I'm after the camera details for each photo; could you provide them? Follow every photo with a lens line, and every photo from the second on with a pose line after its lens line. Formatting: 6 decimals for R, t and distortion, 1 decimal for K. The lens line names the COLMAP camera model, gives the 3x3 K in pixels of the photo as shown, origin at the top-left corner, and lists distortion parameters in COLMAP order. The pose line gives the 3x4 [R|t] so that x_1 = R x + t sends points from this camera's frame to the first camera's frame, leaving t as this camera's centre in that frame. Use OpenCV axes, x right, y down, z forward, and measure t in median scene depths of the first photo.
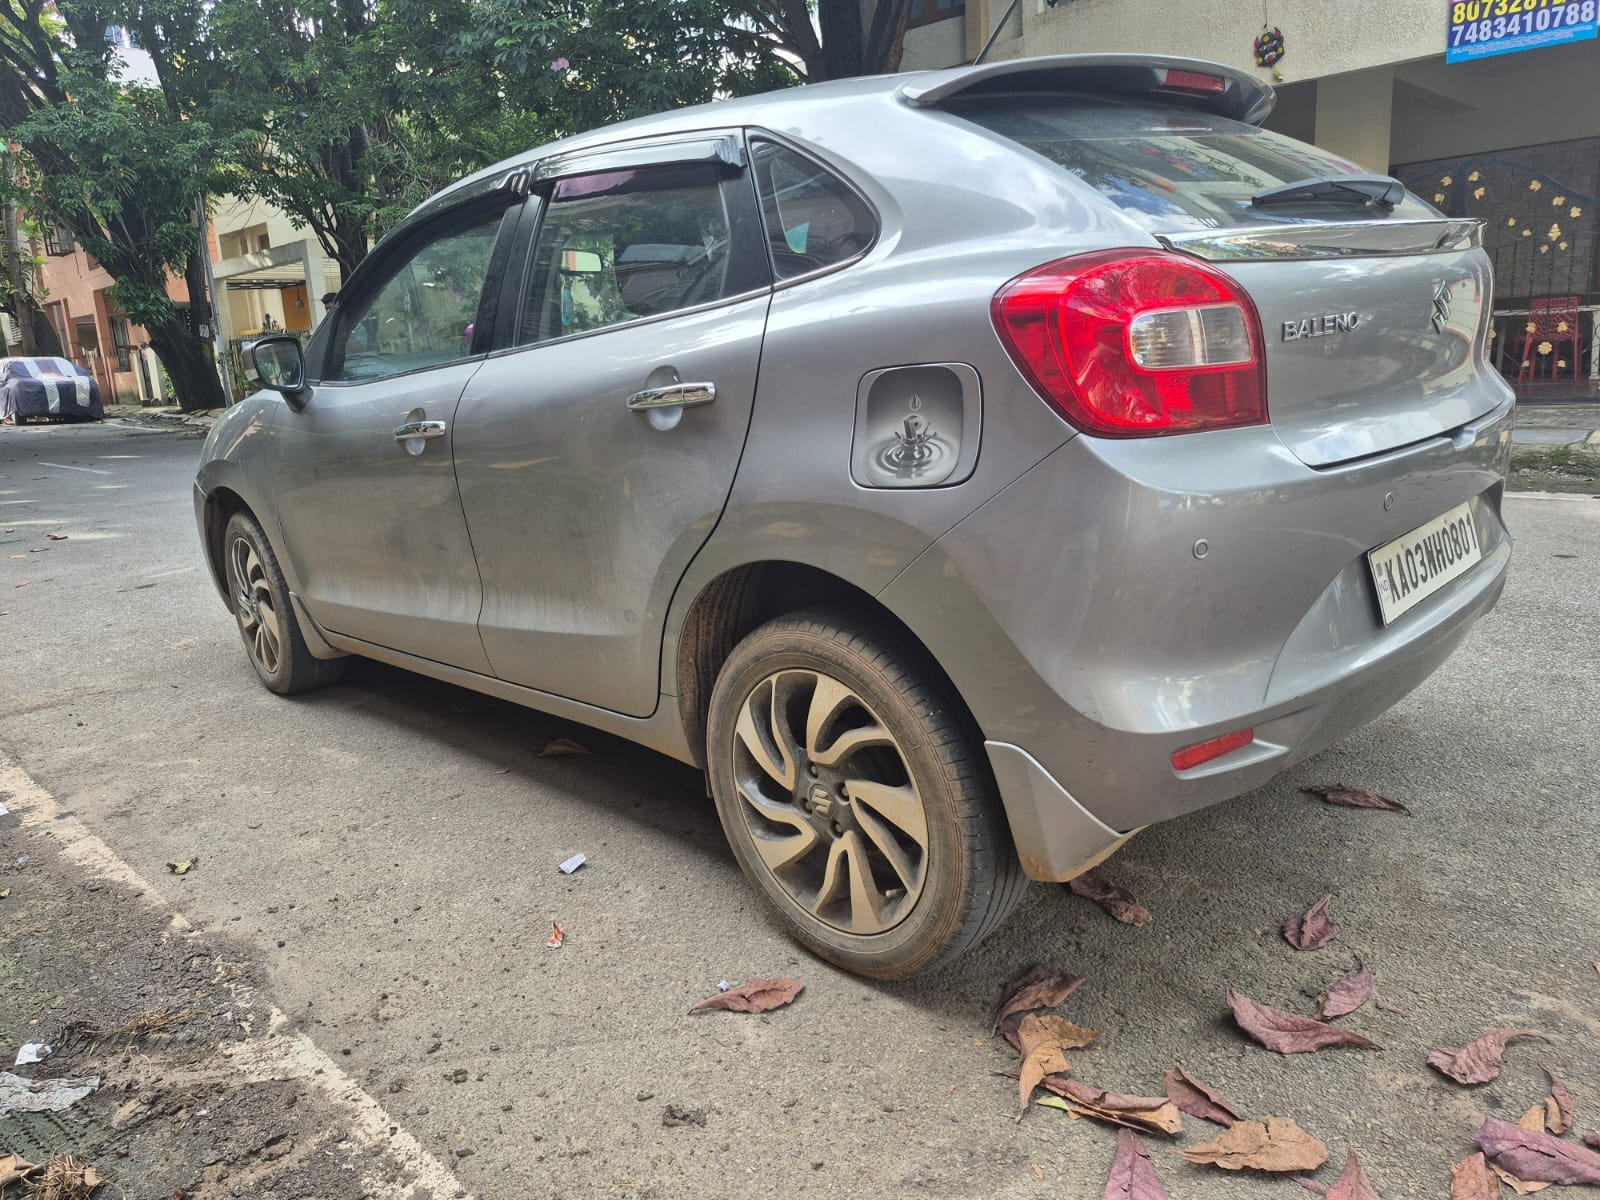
lens RADIAL K [[1106.5, 0, 808.4], [0, 1106.5, 592.2], [0, 0, 1]] dist [0.056941, -0.045701]
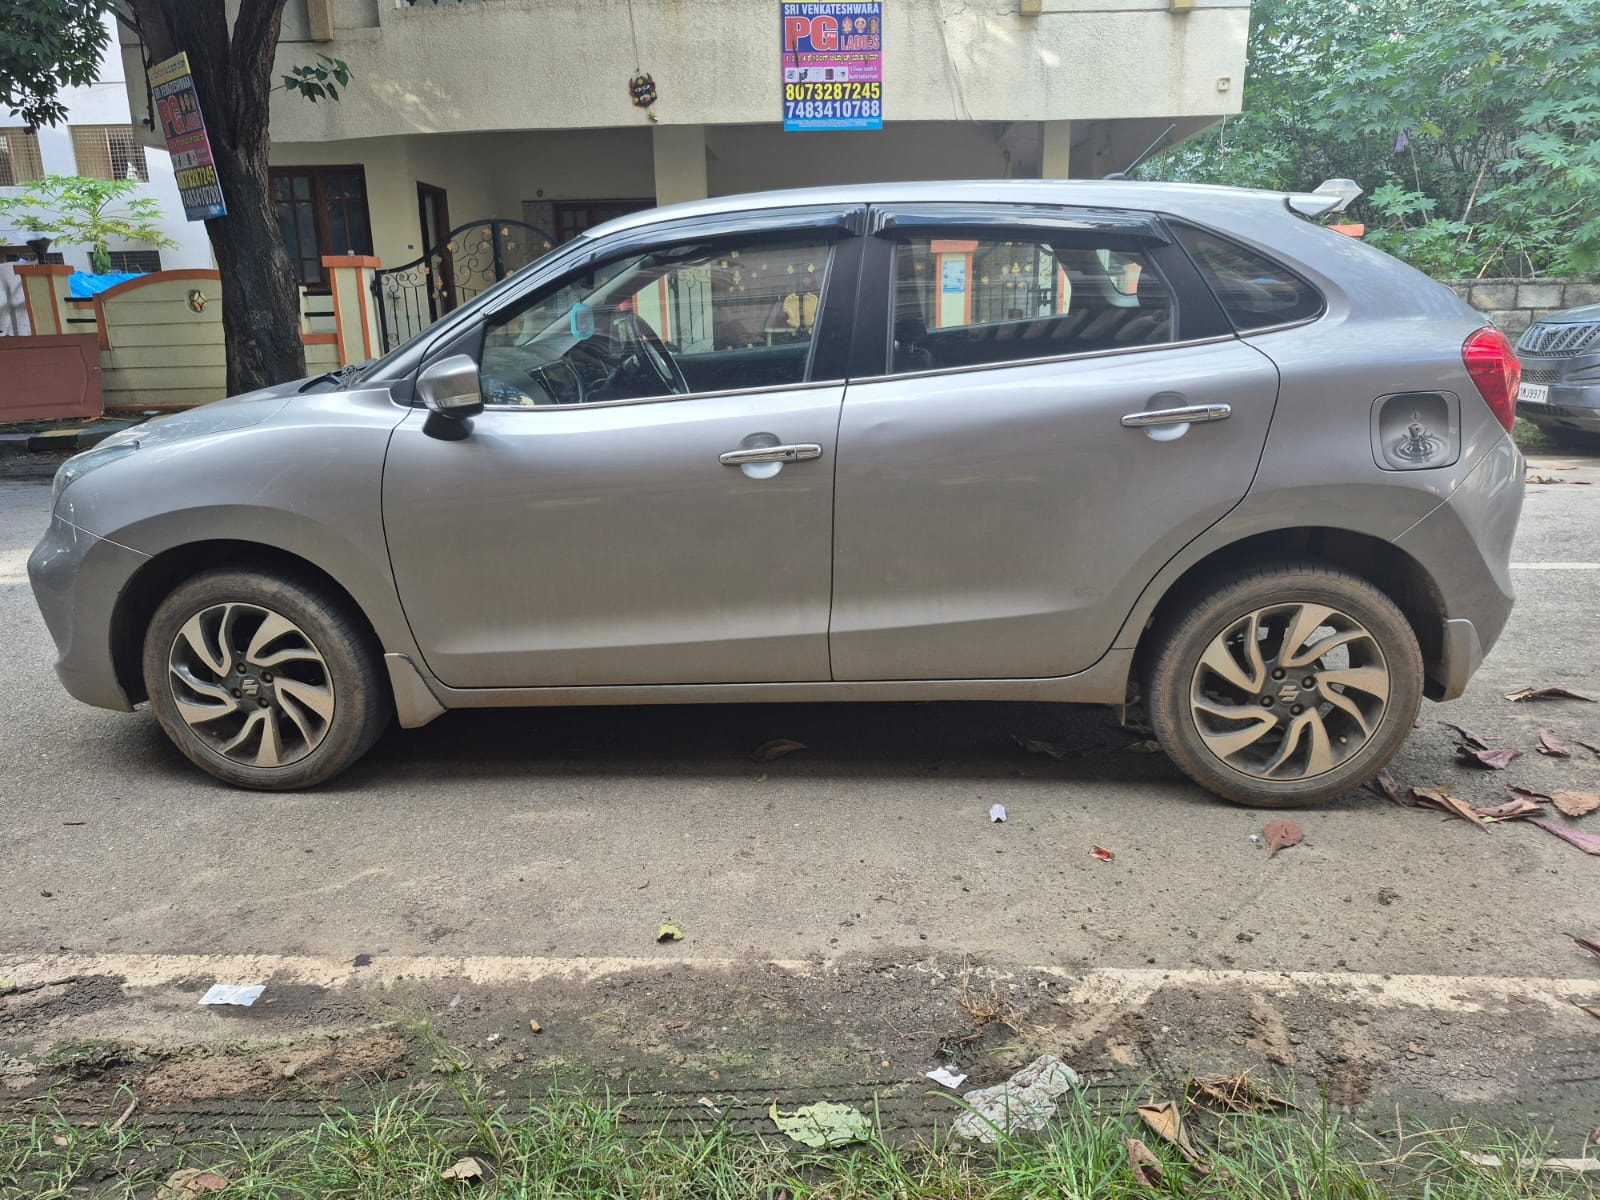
lens RADIAL K [[1099.8, 0, 800.0], [0, 1099.8, 600.0], [0, 0, 1]] dist [0.071625, -0.085453]
pose [[0.755802, -0.128931, 0.641982, -1.020358], [0.122063, 0.990980, 0.055317, -0.065743], [-0.643323, 0.036554, 0.764722, 0.221578]]
